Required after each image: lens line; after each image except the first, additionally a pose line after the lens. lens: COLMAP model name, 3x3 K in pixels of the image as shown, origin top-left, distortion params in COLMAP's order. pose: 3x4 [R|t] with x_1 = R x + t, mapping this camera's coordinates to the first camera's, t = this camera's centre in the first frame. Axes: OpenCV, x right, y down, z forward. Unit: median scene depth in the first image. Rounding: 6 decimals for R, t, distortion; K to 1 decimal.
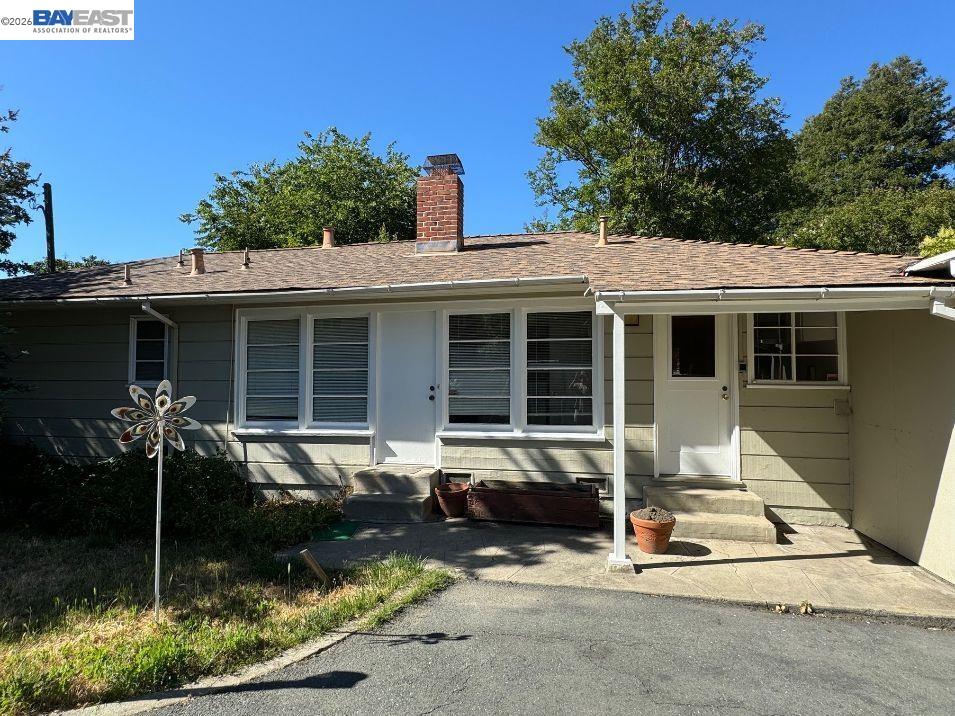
lens RADIAL K [[649.0, 0, 477.5], [0, 649.0, 358.0], [0, 0, 1]] dist [0.000198, -0.045230]
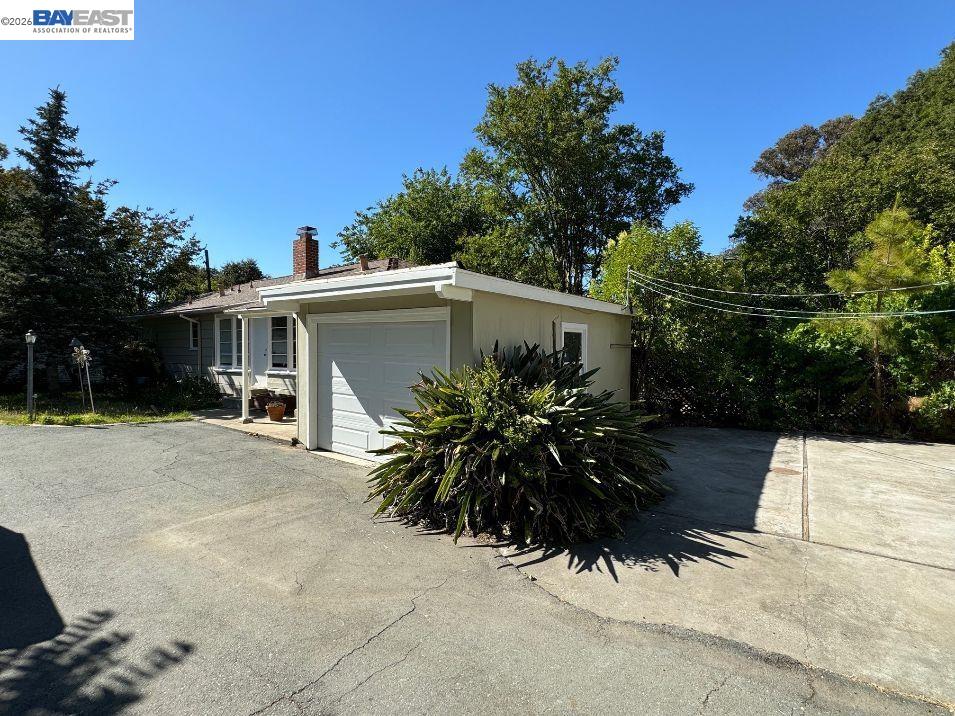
lens RADIAL K [[649.0, 0, 477.5], [0, 649.0, 358.0], [0, 0, 1]] dist [0.000198, -0.045230]
pose [[0.847715, 0.006355, -0.530414, 1.601611], [0.024768, 0.998363, 0.051547, -0.020994], [0.529874, -0.056835, 0.846170, -0.419386]]
